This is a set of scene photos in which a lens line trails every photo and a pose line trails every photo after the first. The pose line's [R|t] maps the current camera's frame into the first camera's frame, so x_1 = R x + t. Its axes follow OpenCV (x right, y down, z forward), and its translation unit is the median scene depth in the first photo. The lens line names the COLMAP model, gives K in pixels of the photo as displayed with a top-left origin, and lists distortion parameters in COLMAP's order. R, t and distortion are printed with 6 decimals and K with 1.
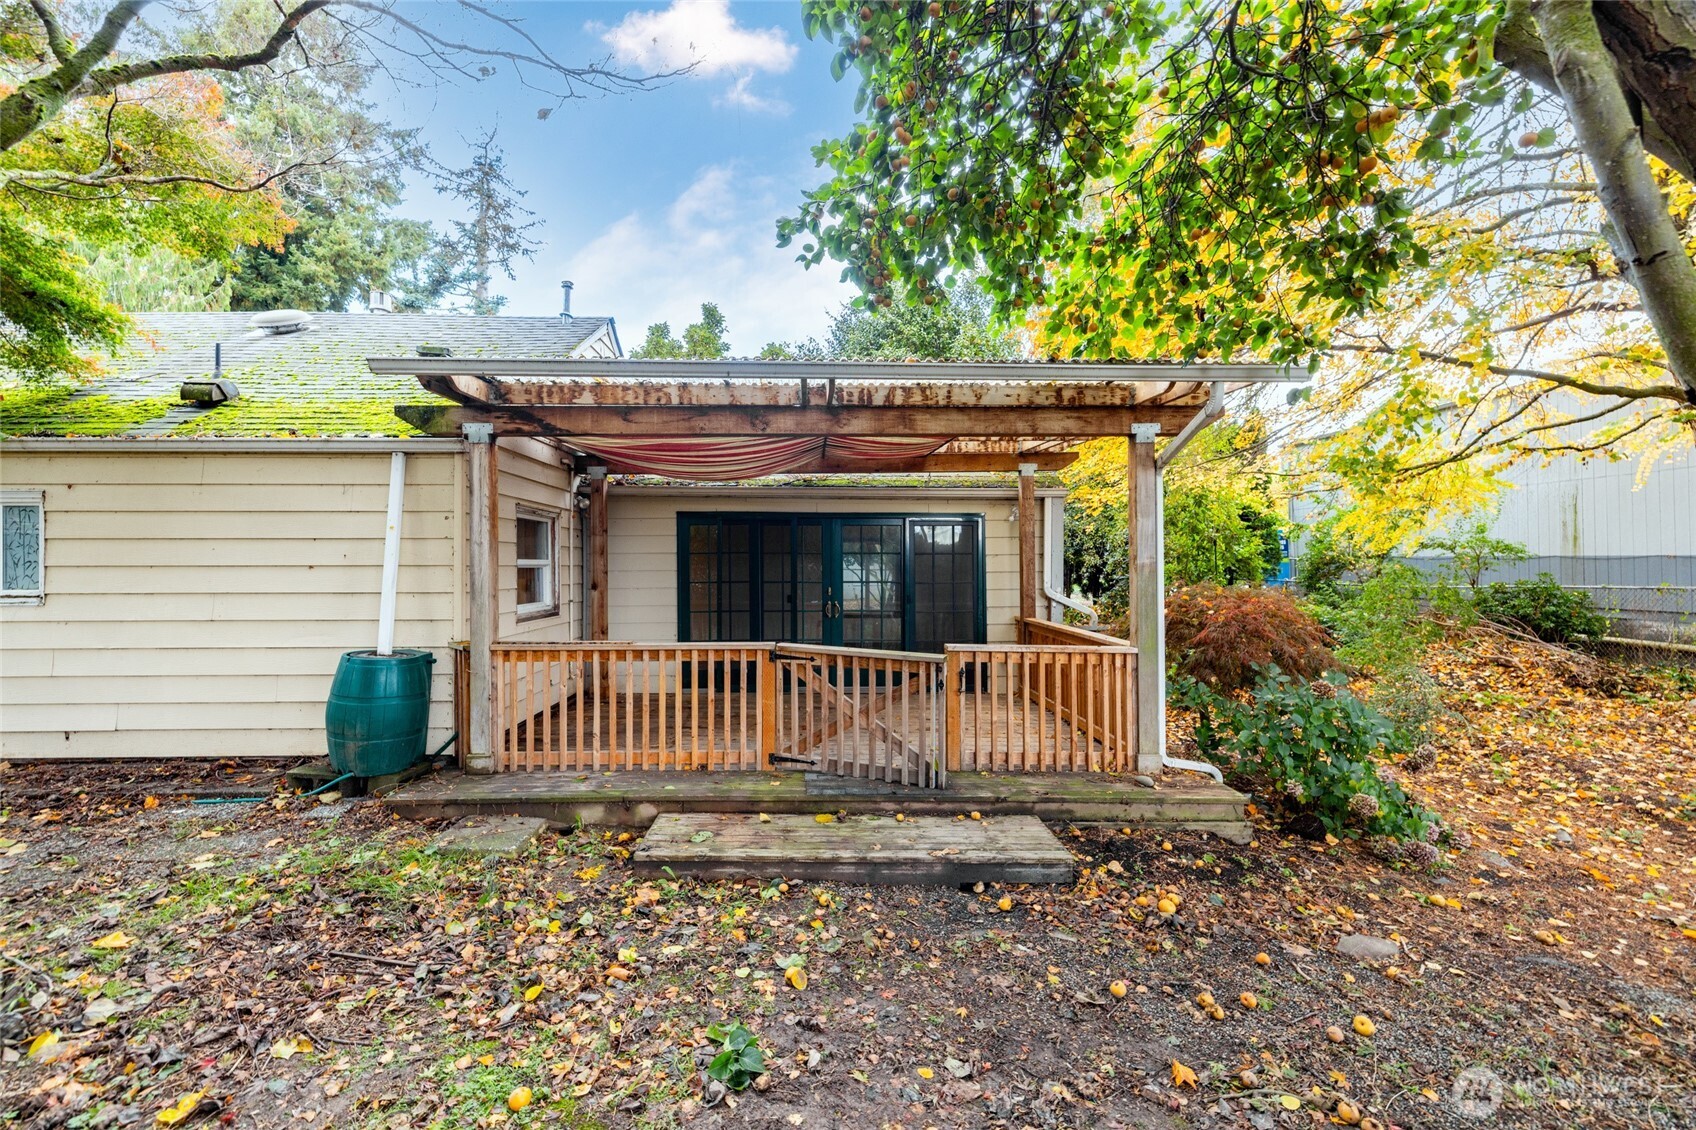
lens RADIAL K [[710.7, 0, 837.7], [0, 710.7, 557.5], [0, 0, 1]] dist [-0.001349, -0.000094]
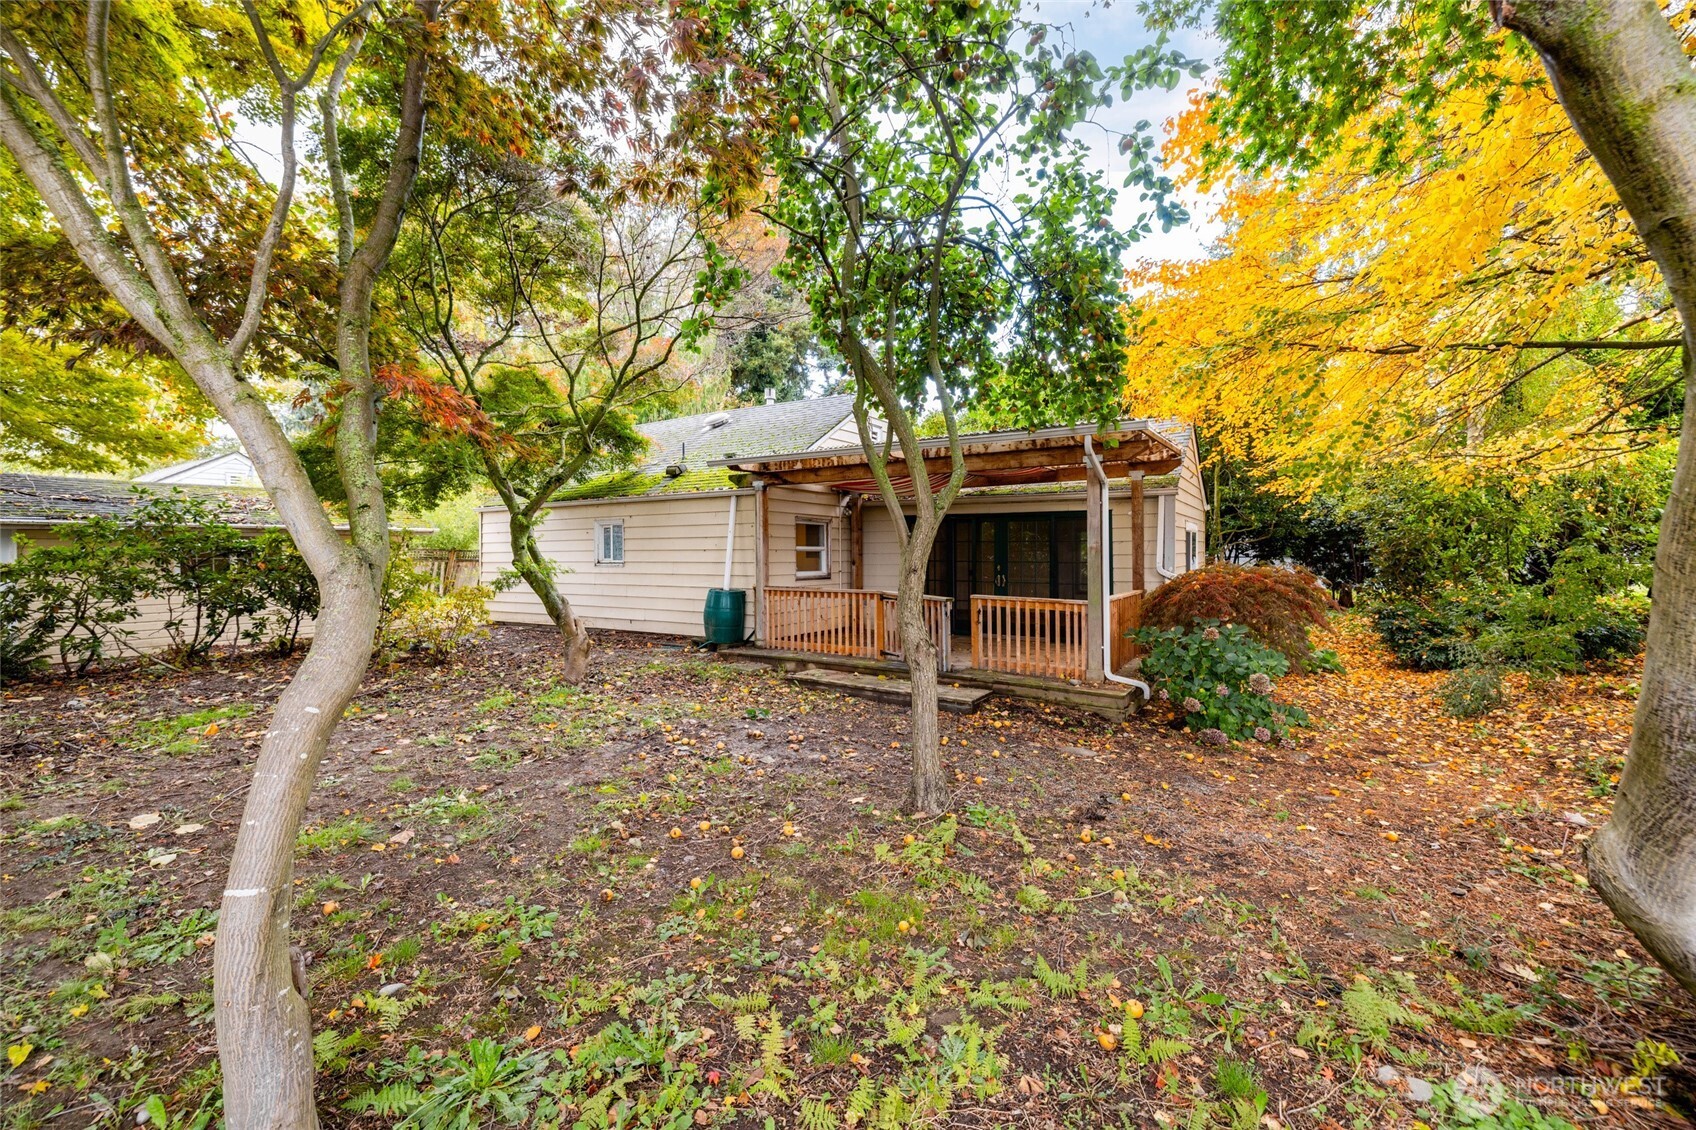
lens RADIAL K [[710.7, 0, 837.7], [0, 710.7, 557.5], [0, 0, 1]] dist [-0.001349, -0.000094]
pose [[0.825213, 0.002386, -0.564817, 0.858655], [0.006390, 0.999888, 0.013560, 0.008511], [0.564786, -0.014799, 0.825105, -0.589805]]
